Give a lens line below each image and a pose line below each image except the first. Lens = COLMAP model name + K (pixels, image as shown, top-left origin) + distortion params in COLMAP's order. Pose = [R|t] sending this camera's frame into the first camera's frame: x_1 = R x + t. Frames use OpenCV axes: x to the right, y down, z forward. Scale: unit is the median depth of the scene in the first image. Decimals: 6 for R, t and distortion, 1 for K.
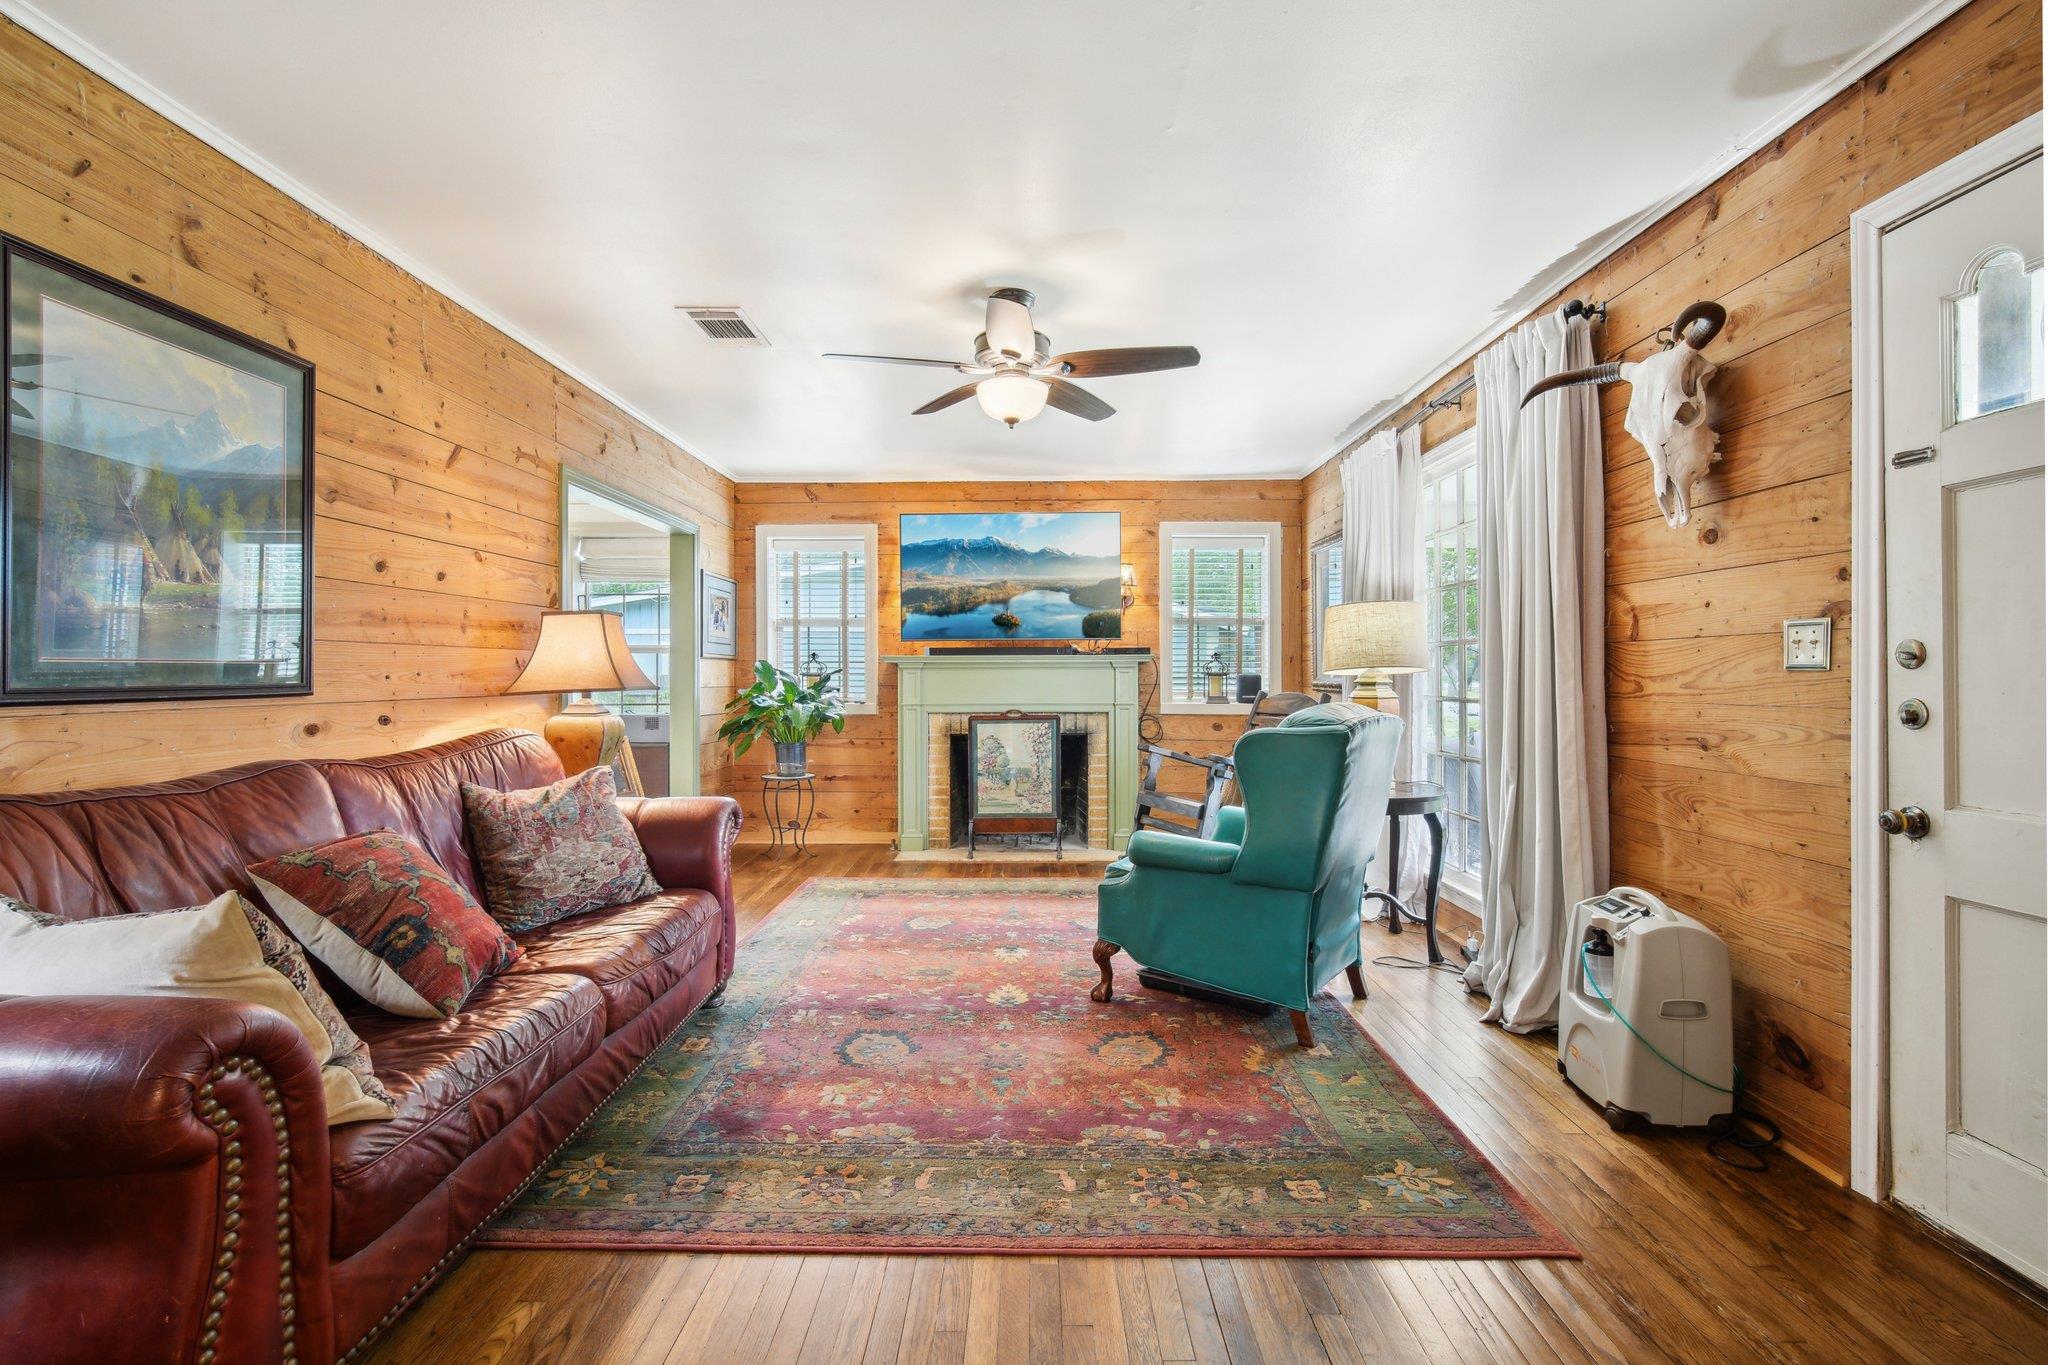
lens RADIAL K [[901.2, 0, 1022.3], [0, 901.2, 659.4], [0, 0, 1]] dist [-0.002077, -0.000051]
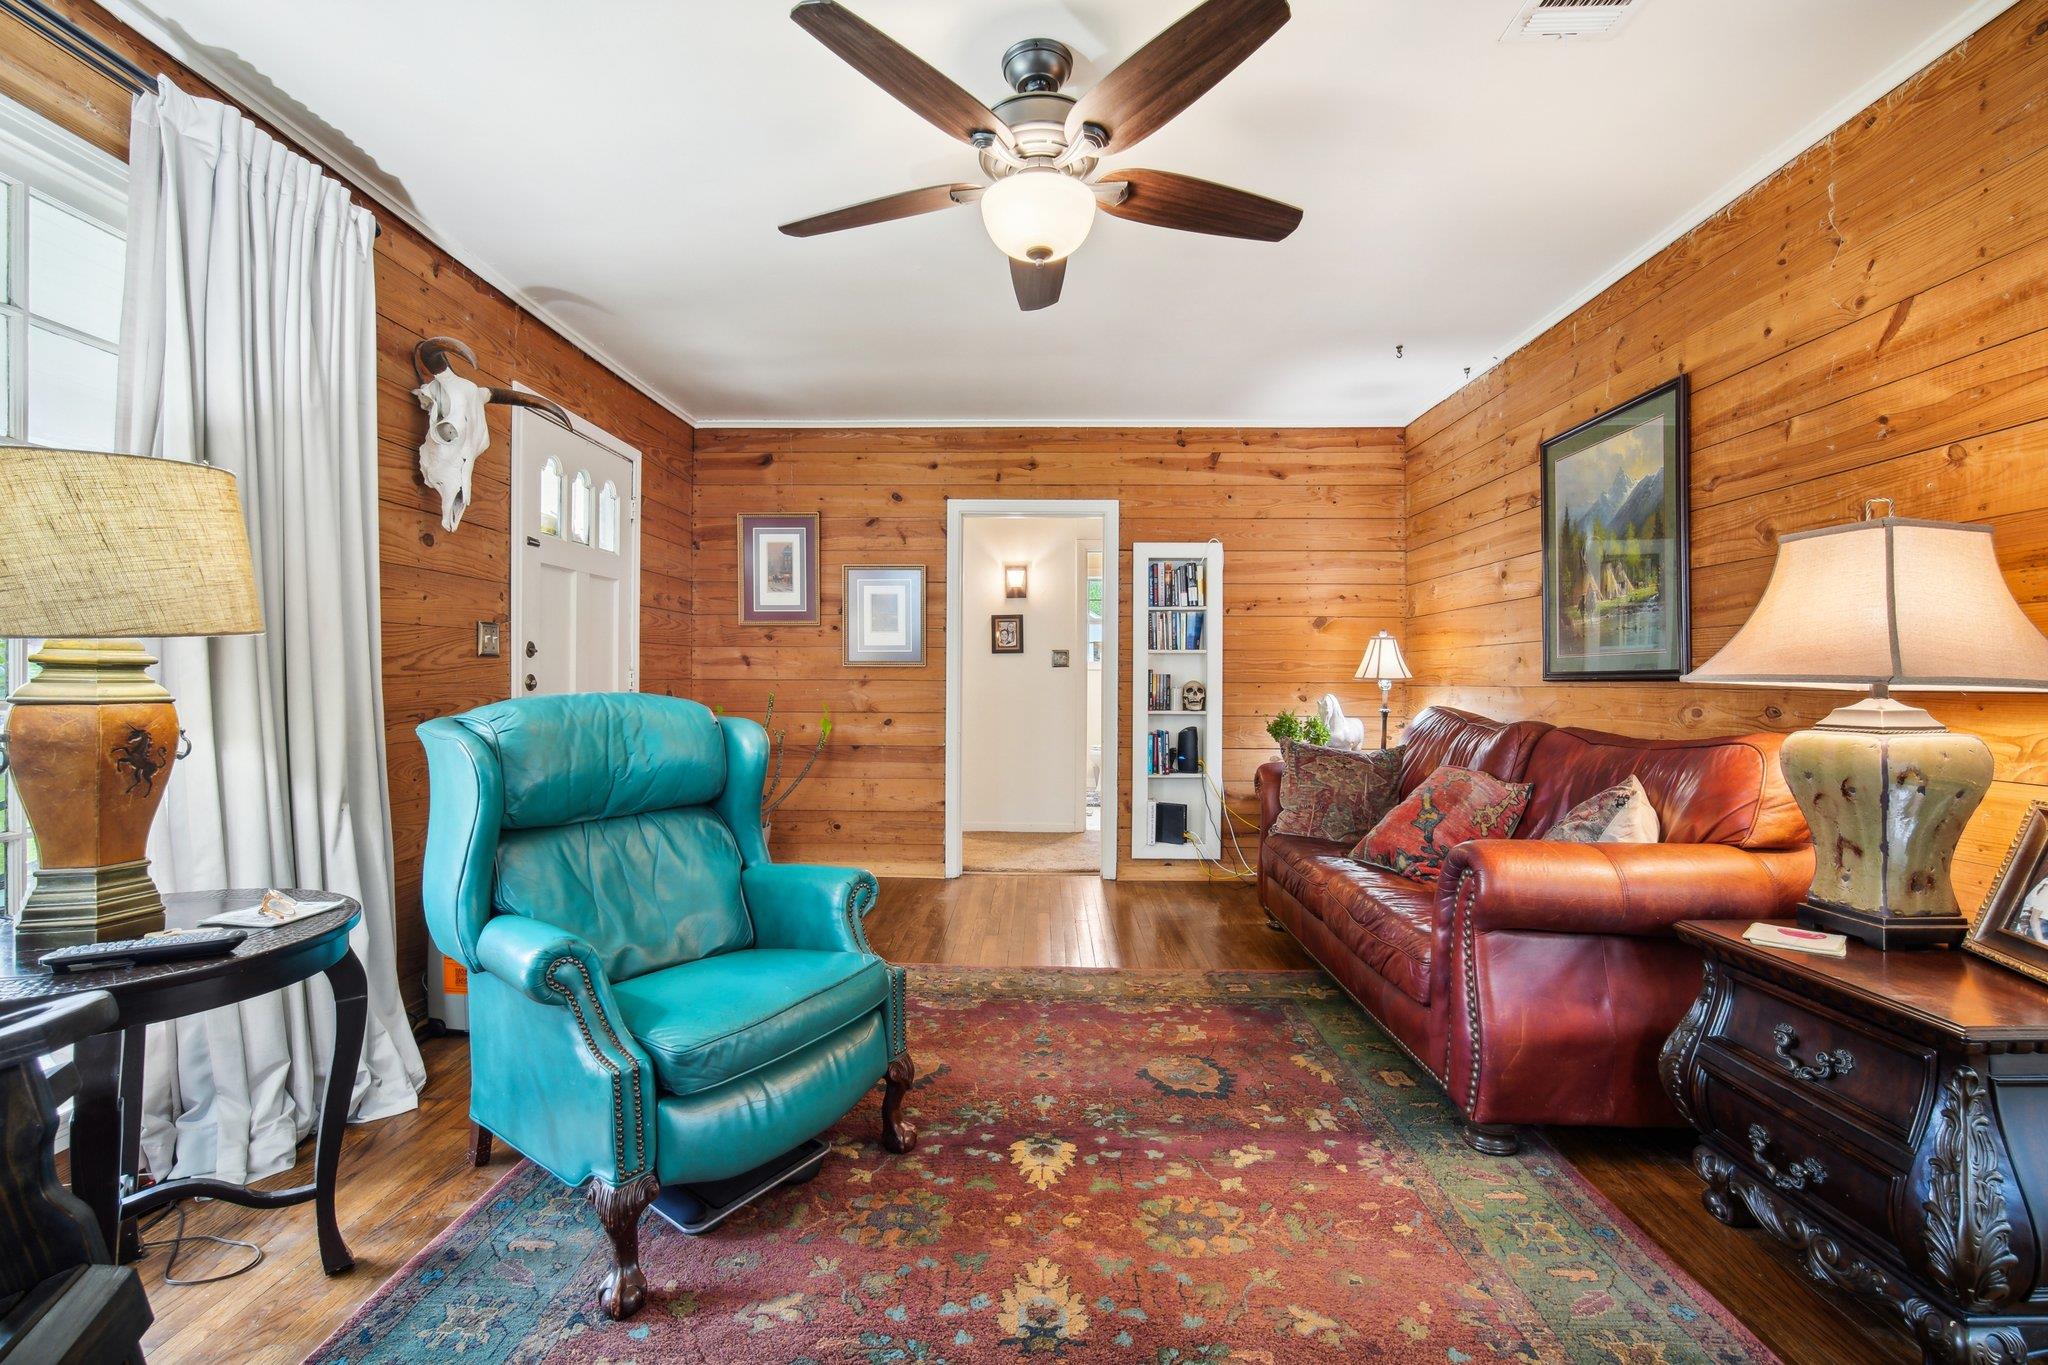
lens RADIAL K [[894.2, 0, 1028.1], [0, 894.2, 674.1], [0, 0, 1]] dist [-0.005781, 0.000197]
pose [[-0.999981, -0.003458, 0.005039, -0.007766], [-0.003551, 0.999818, -0.018722, 0.054118], [-0.004973, -0.018739, -0.999812, 2.059553]]
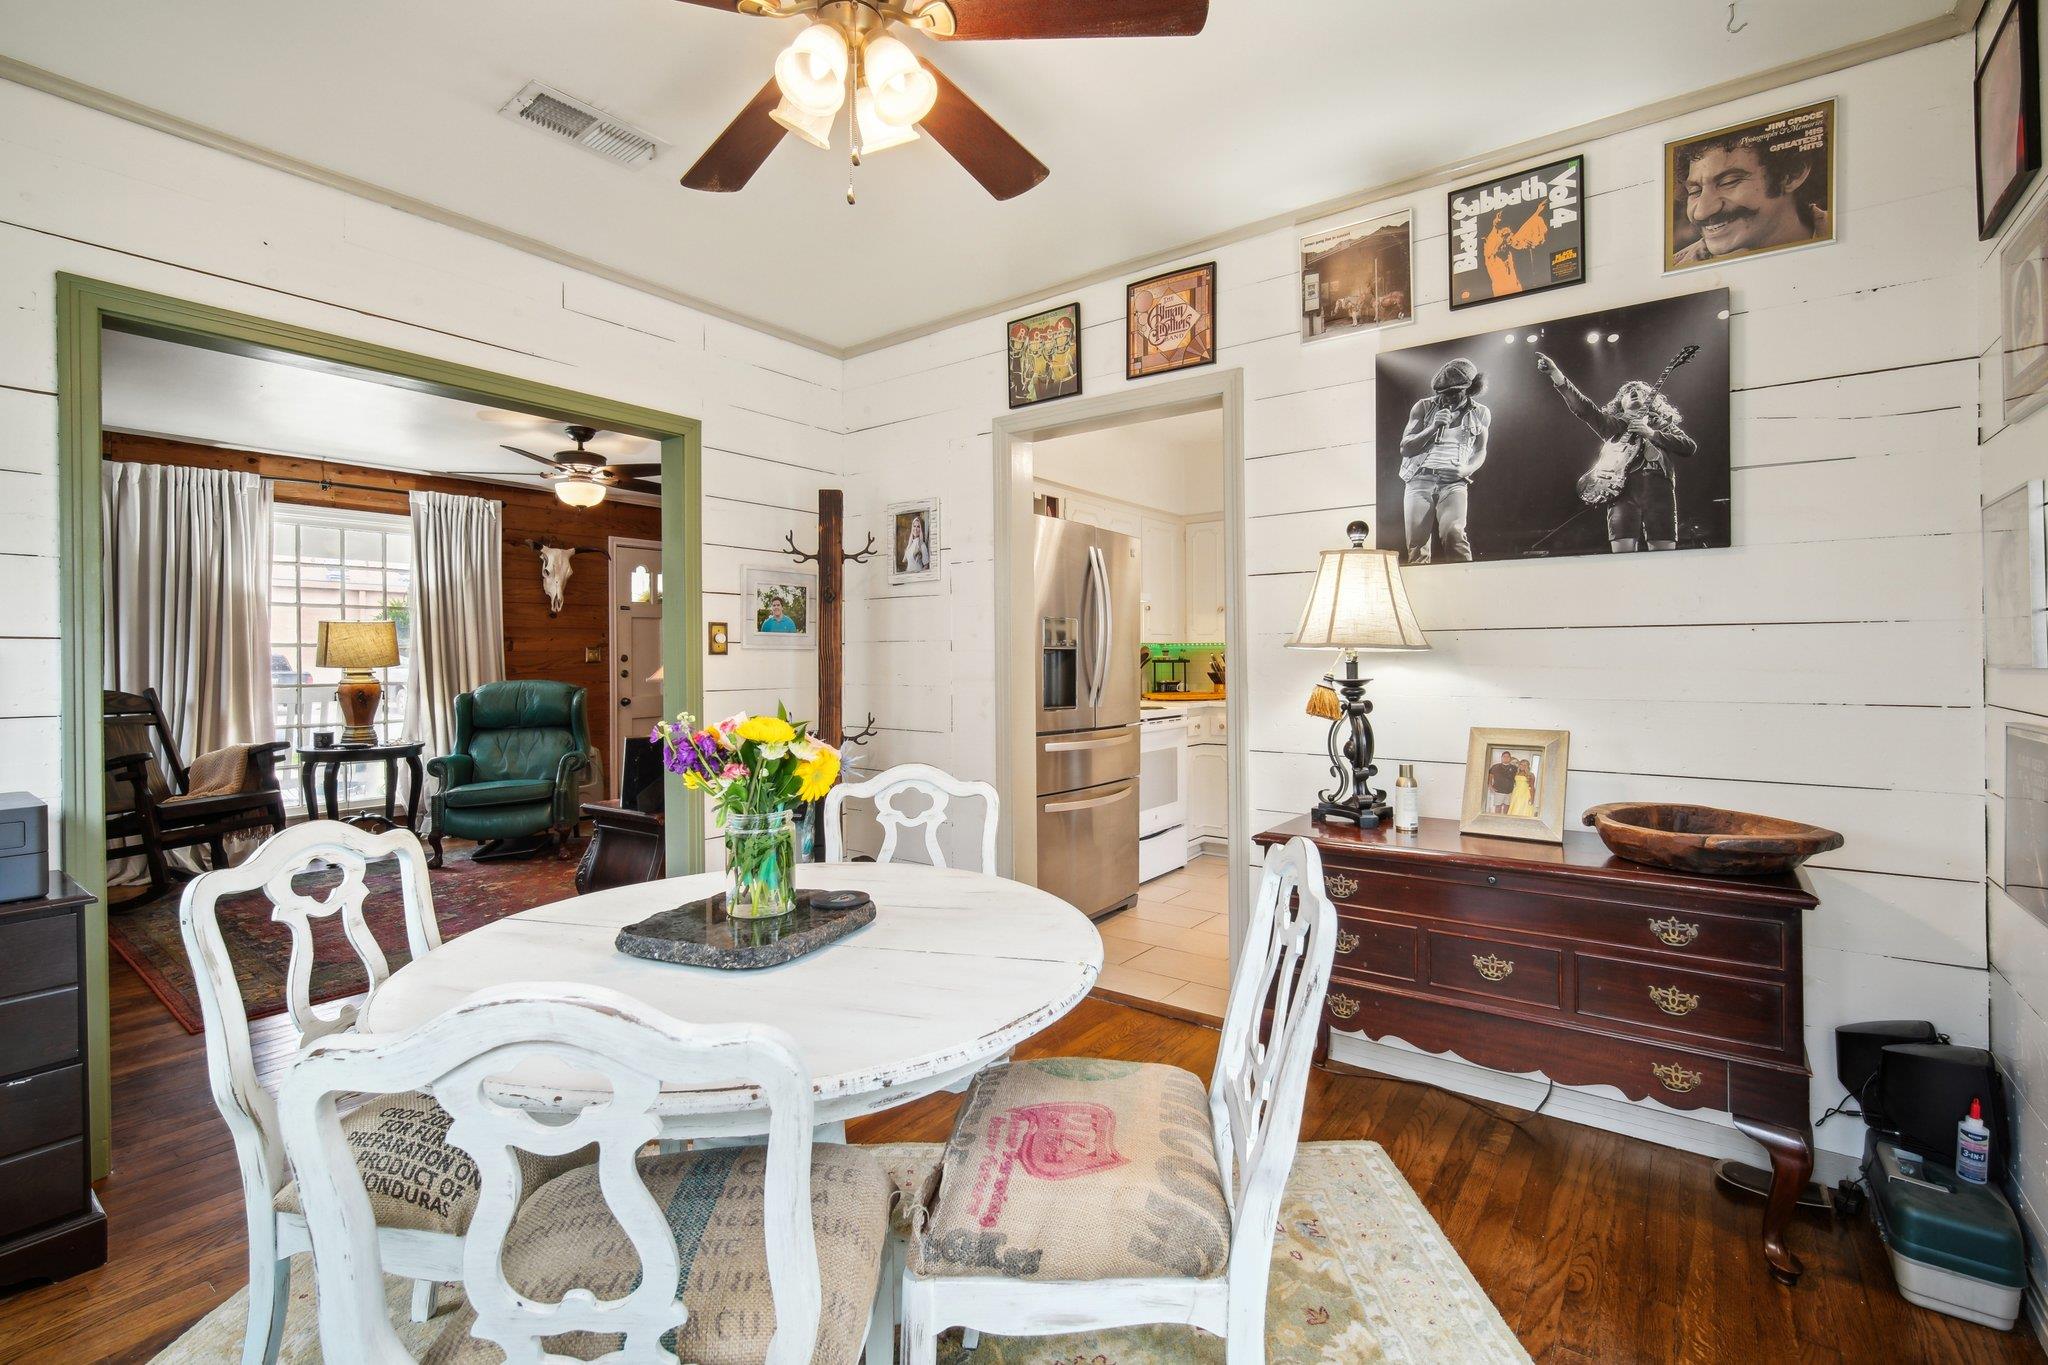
lens RADIAL K [[901.2, 0, 1022.3], [0, 901.2, 659.4], [0, 0, 1]] dist [-0.002077, -0.000051]
pose [[-0.803377, 0.002559, 0.595466, -1.977677], [-0.003764, 0.999949, -0.009375, 0.021224], [-0.595459, -0.009772, -0.803326, 2.285729]]
